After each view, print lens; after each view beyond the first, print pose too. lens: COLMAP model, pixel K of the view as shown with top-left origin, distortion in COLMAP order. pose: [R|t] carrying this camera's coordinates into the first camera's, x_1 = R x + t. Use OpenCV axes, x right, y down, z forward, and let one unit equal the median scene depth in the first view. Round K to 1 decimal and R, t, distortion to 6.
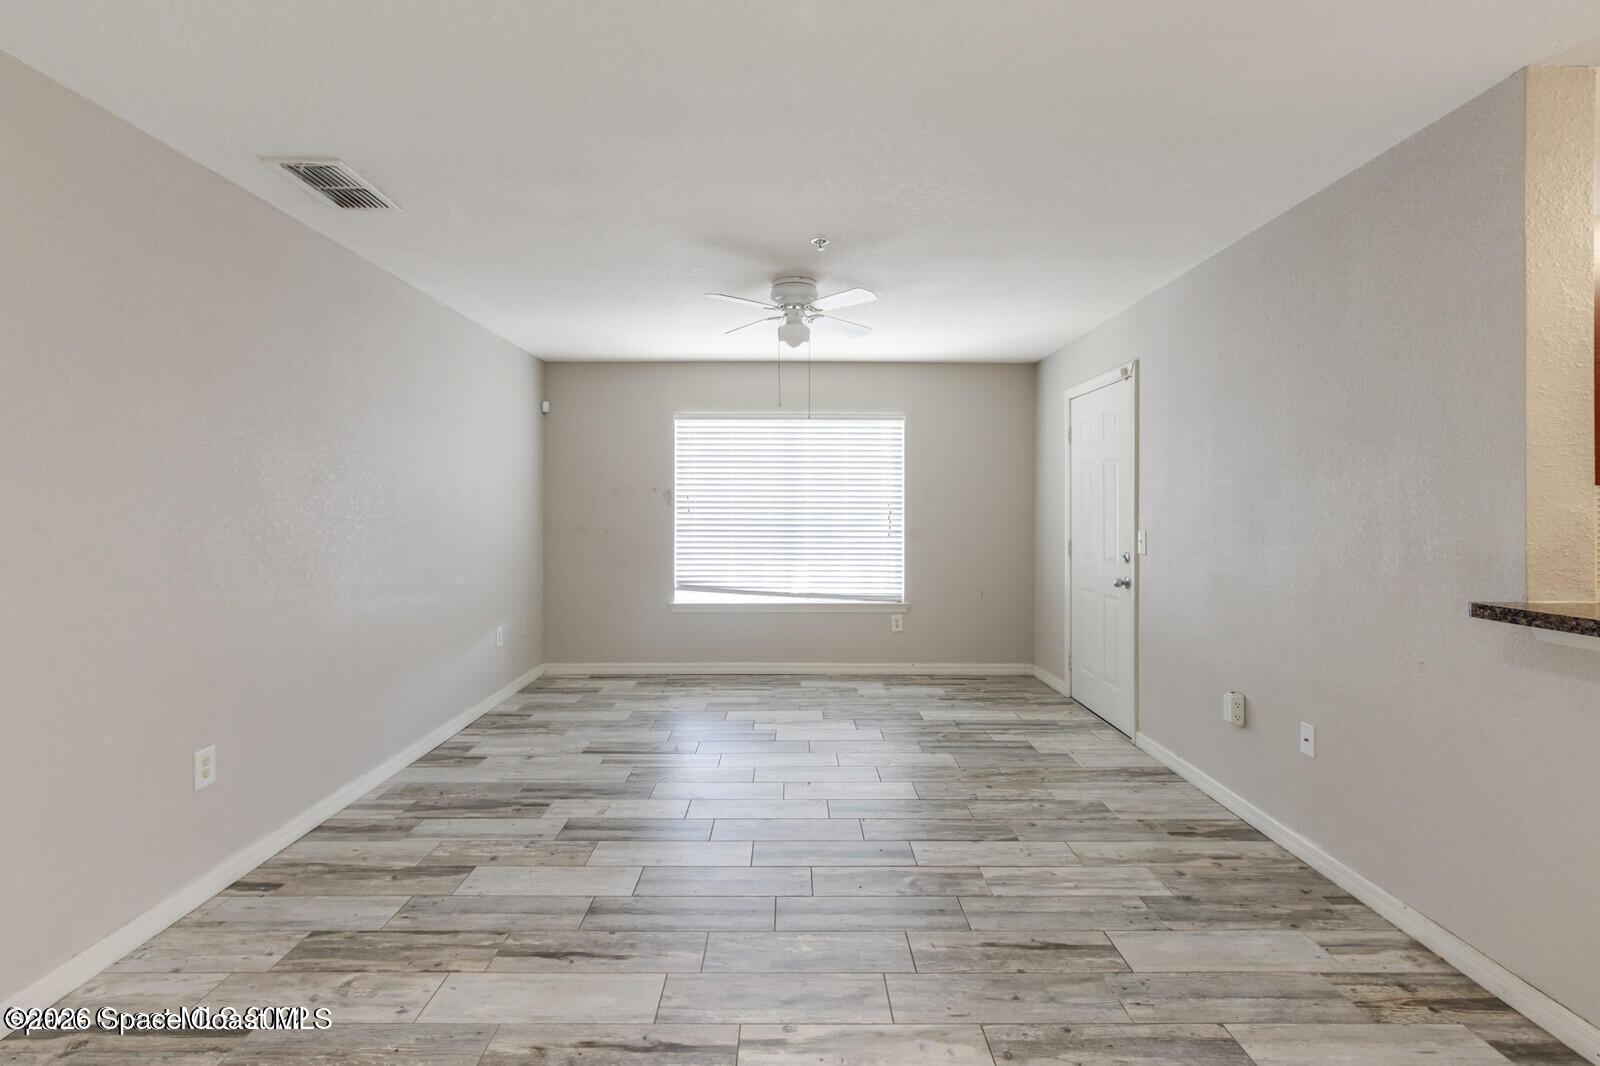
lens RADIAL K [[737.9, 0, 802.5], [0, 737.9, 522.8], [0, 0, 1]] dist [0.007145, 0.000396]
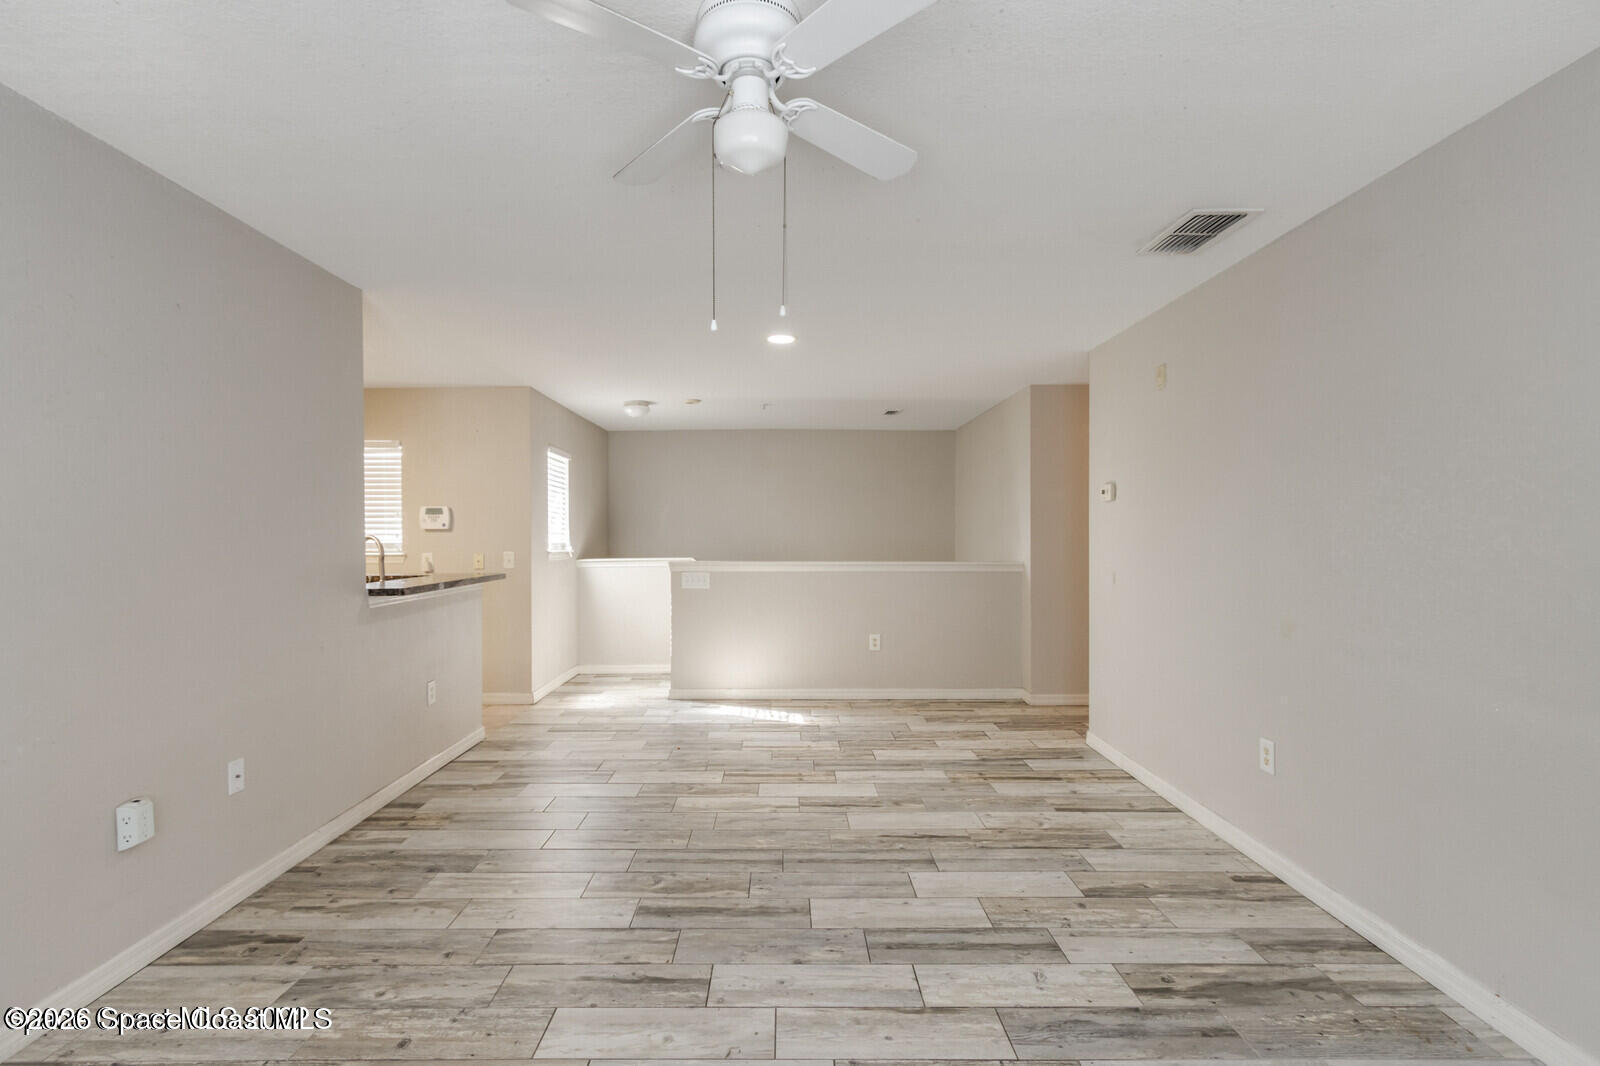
lens RADIAL K [[737.9, 0, 795.1], [0, 737.9, 536.2], [0, 0, 1]] dist [0.007145, 0.000396]
pose [[-0.999996, 0.002271, 0.001773, -0.054381], [0.002311, 0.999733, 0.022972, -0.044075], [-0.001720, 0.022976, -0.999735, 2.004275]]
